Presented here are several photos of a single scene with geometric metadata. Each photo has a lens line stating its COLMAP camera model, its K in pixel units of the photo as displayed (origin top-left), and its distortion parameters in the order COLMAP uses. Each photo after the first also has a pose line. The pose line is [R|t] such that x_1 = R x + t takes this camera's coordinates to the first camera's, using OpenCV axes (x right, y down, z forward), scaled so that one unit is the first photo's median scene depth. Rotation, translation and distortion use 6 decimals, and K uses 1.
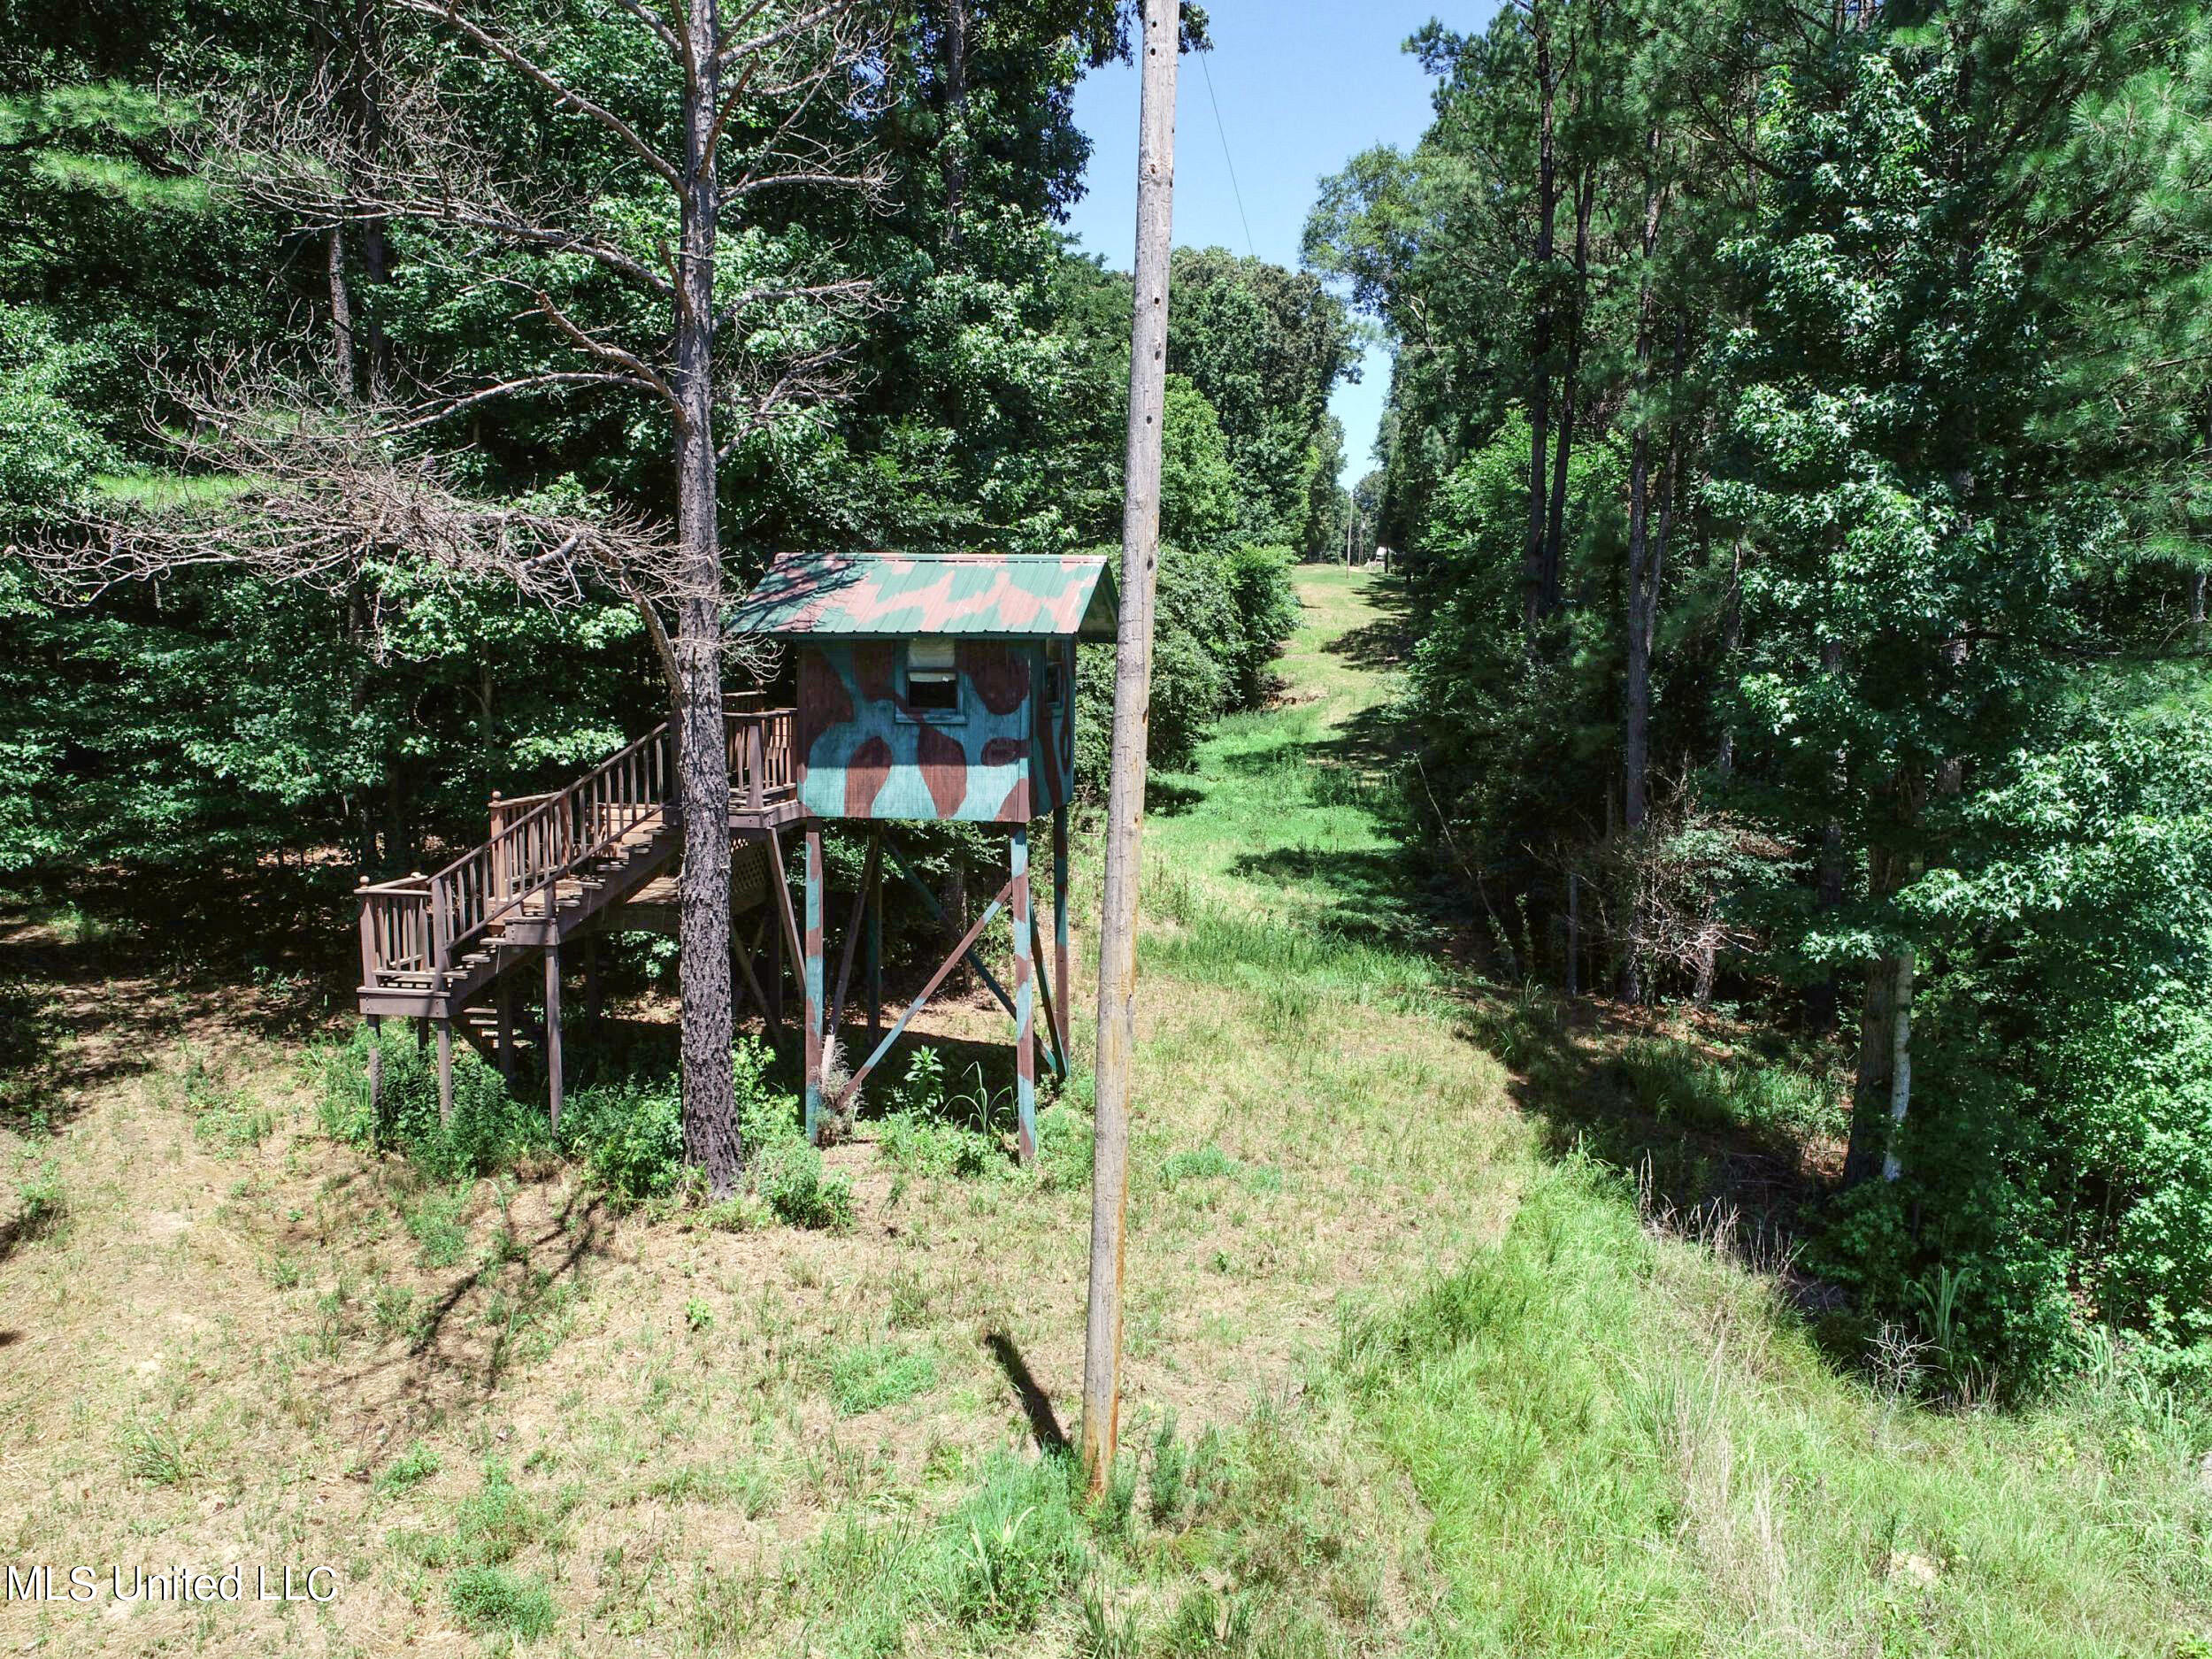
lens RADIAL K [[1670.8, 0, 1106.2], [0, 1670.8, 838.7], [0, 0, 1]] dist [-0.011777, 0.013526]
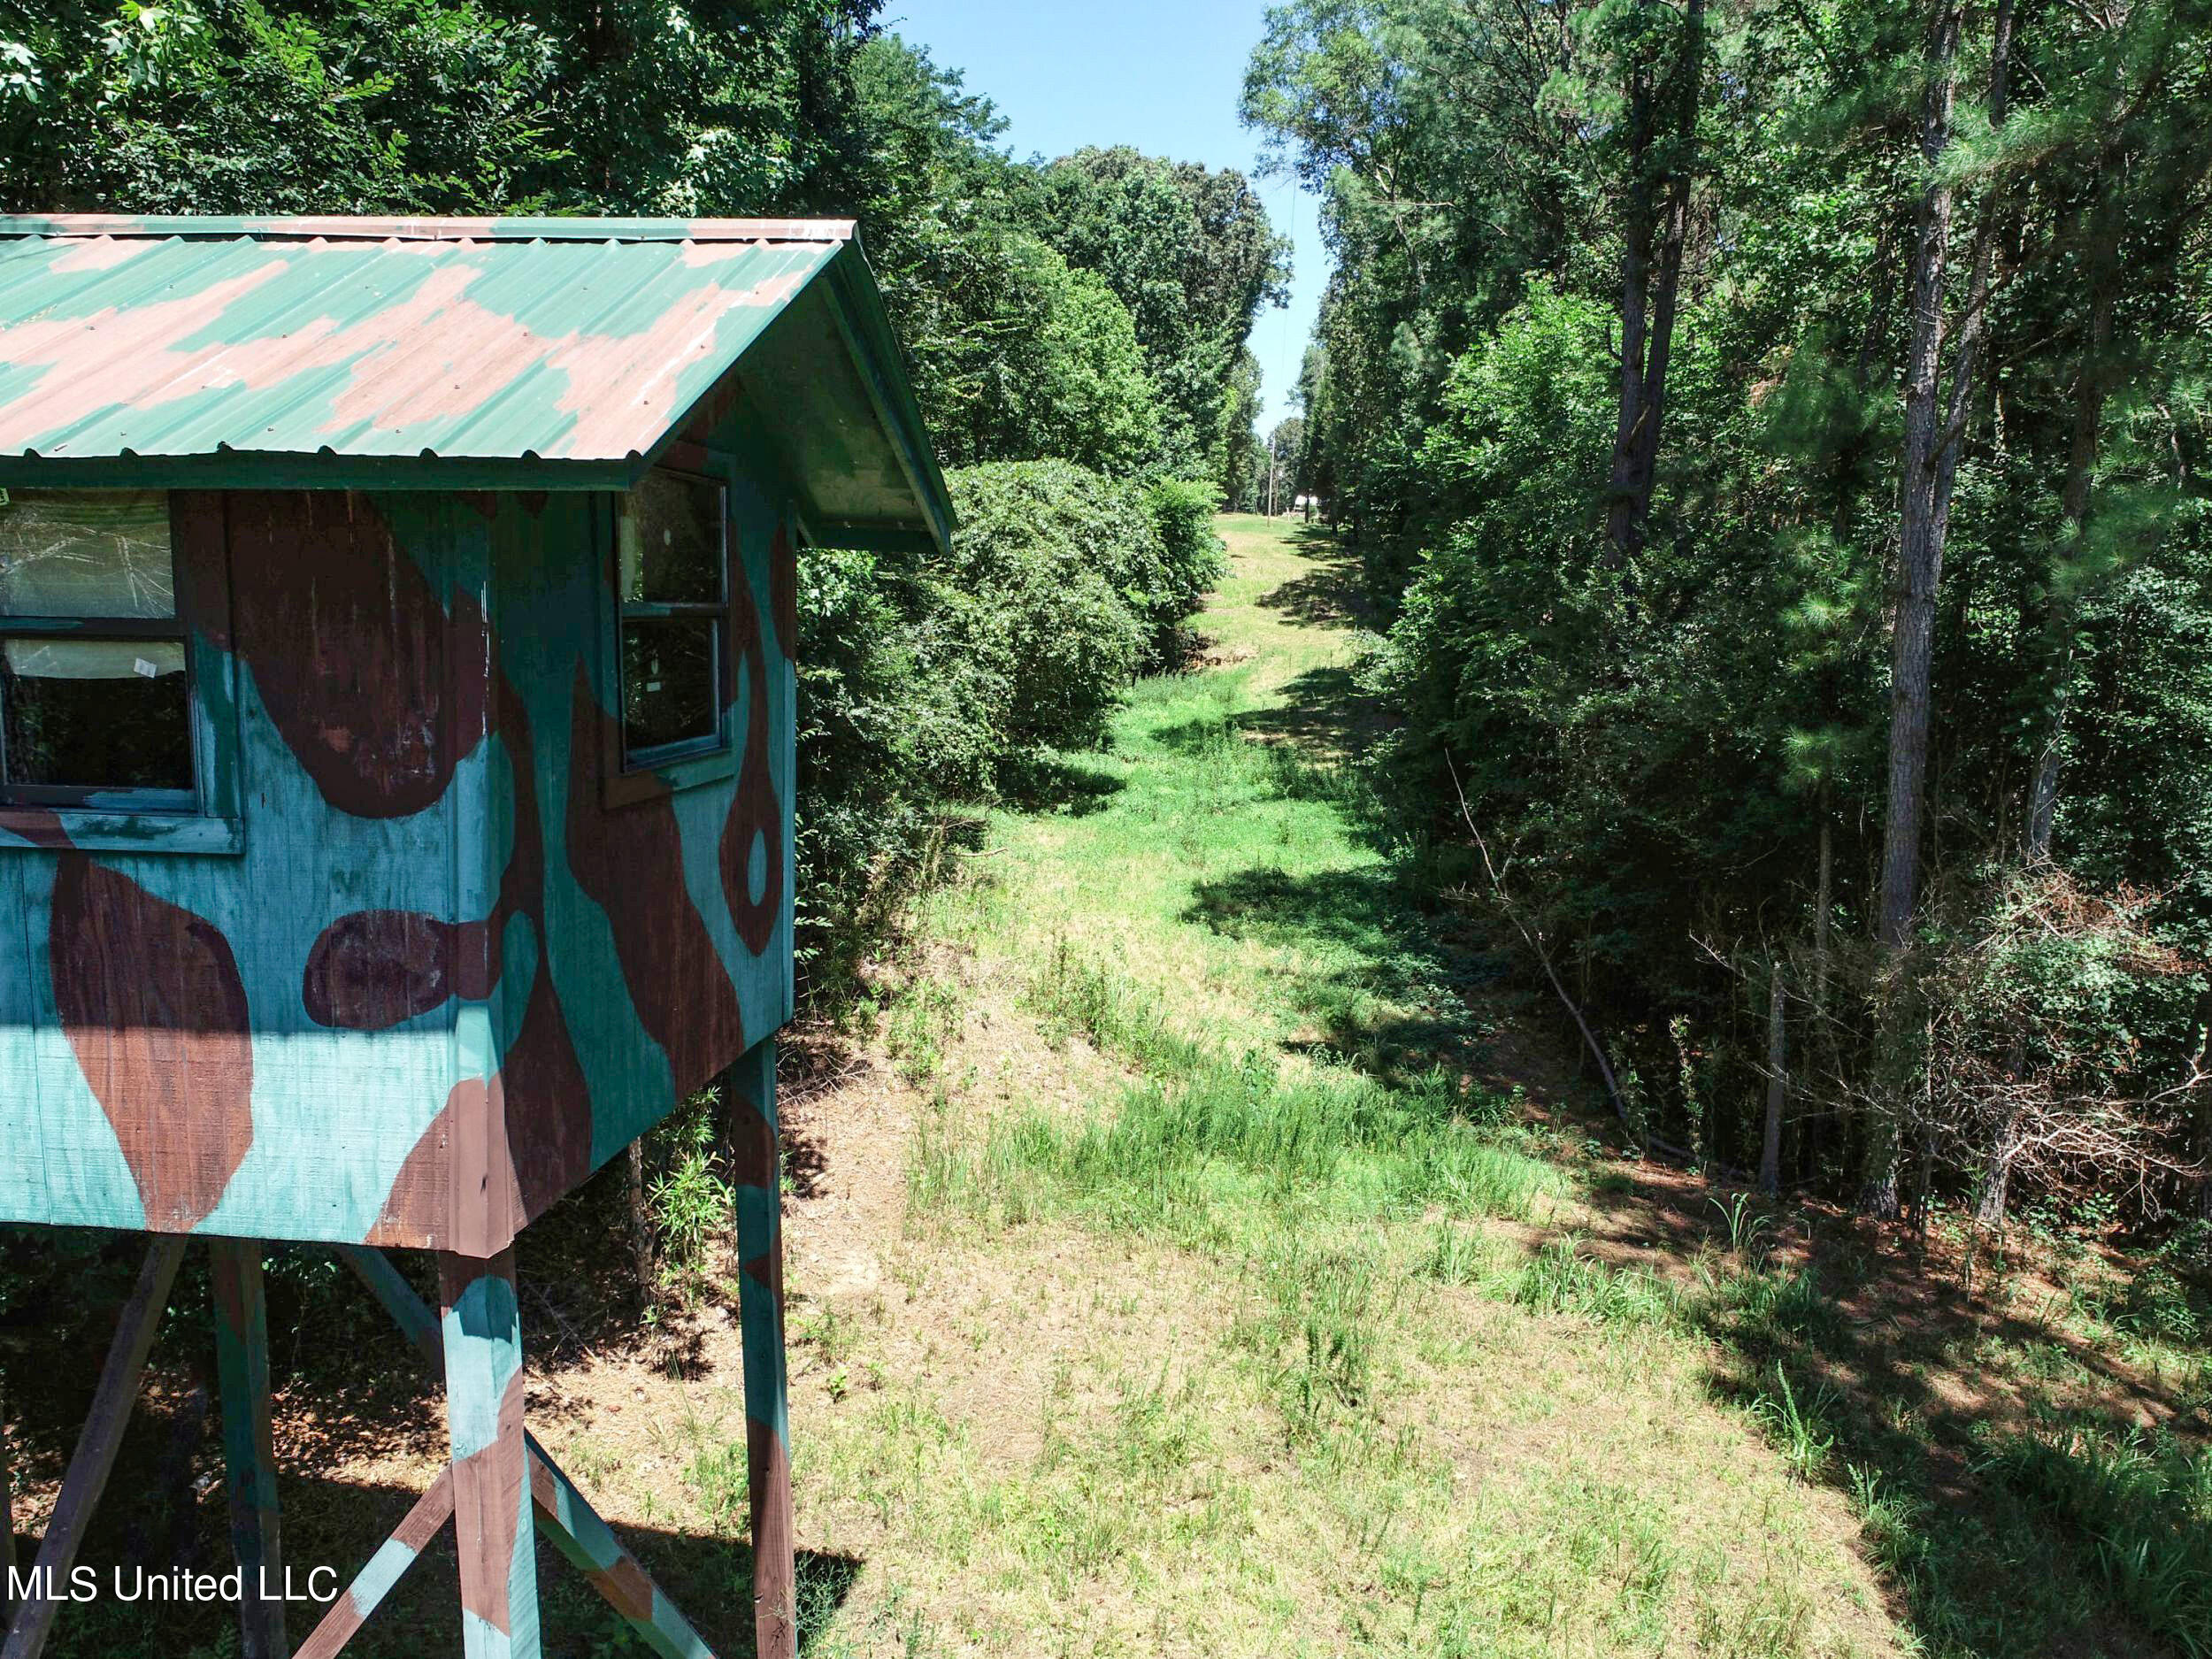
lens RADIAL K [[1670.8, 0, 1111.3], [0, 1670.8, 844.6], [0, 0, 1]] dist [-0.011777, 0.013526]
pose [[0.998303, -0.000964, 0.058220, 0.021982], [-0.000815, 0.999533, 0.030536, -0.059831], [-0.058222, -0.030532, 0.997837, 0.579086]]
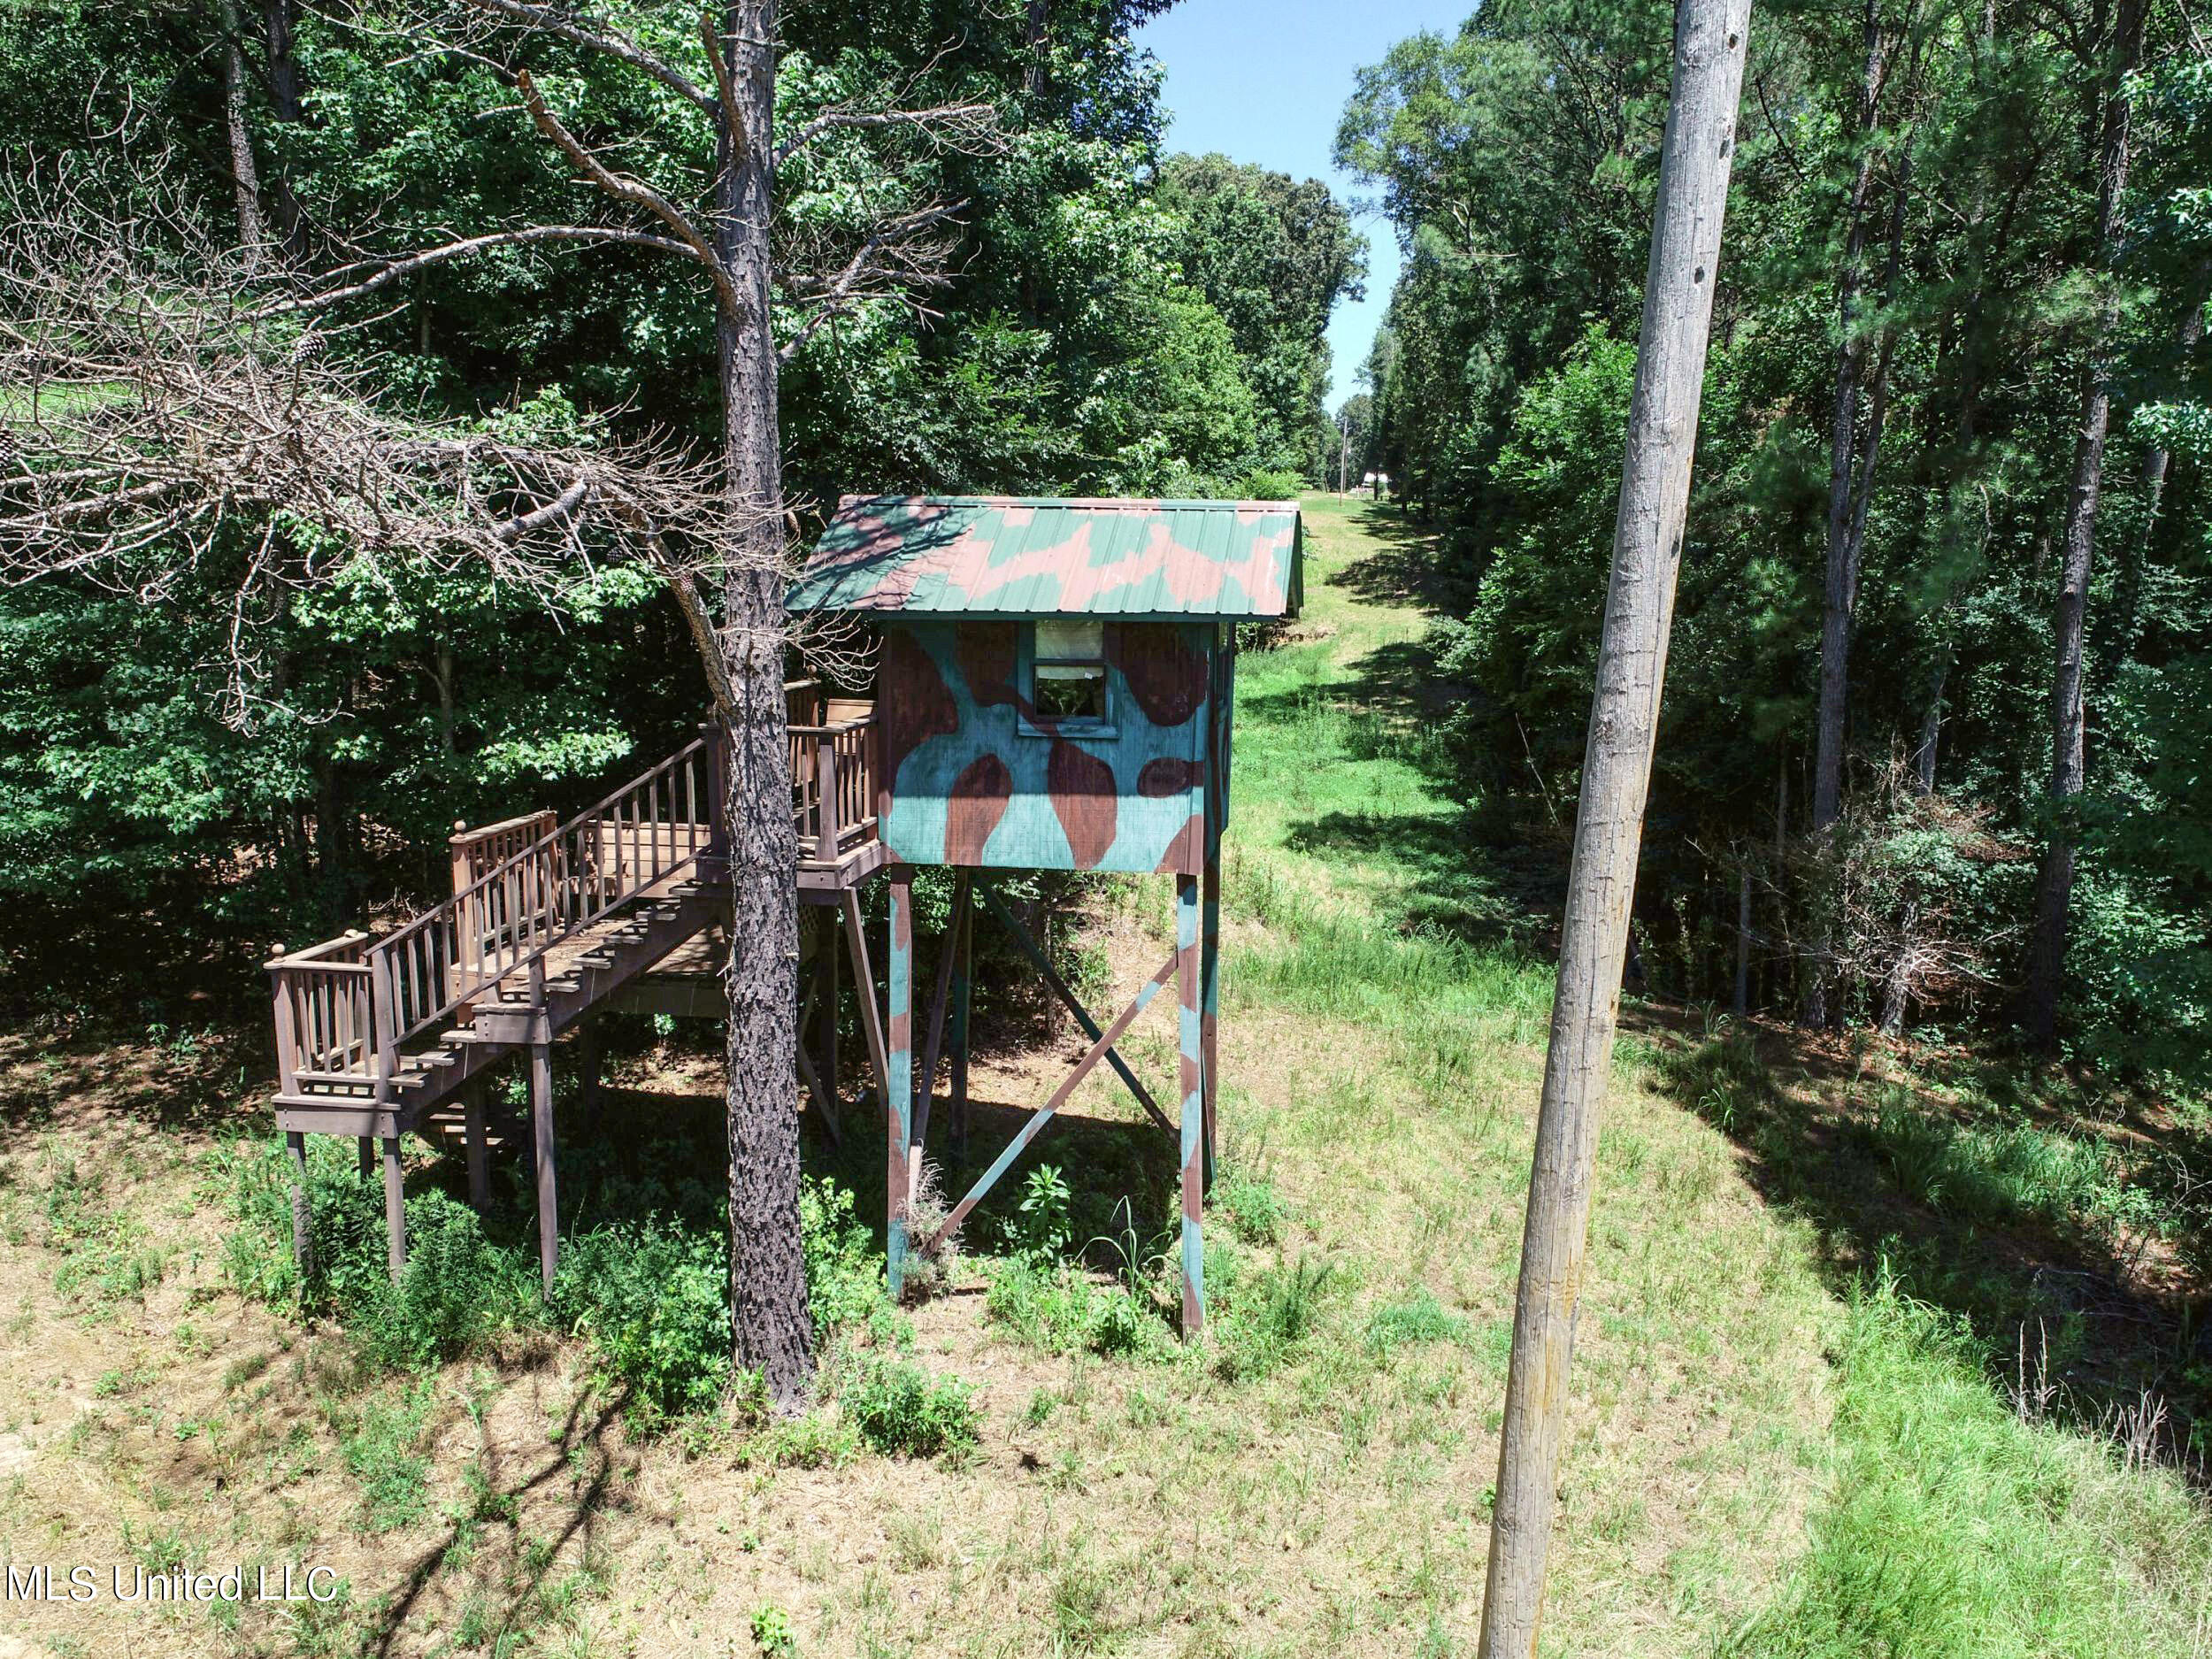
lens RADIAL K [[1670.8, 0, 1106.1], [0, 1670.8, 840.3], [0, 0, 1]] dist [-0.011777, 0.013526]
pose [[0.999816, 0.000795, 0.019187, -0.078829], [-0.001658, 0.998987, 0.044972, -0.044159], [-0.019132, -0.044995, 0.998804, 0.215818]]
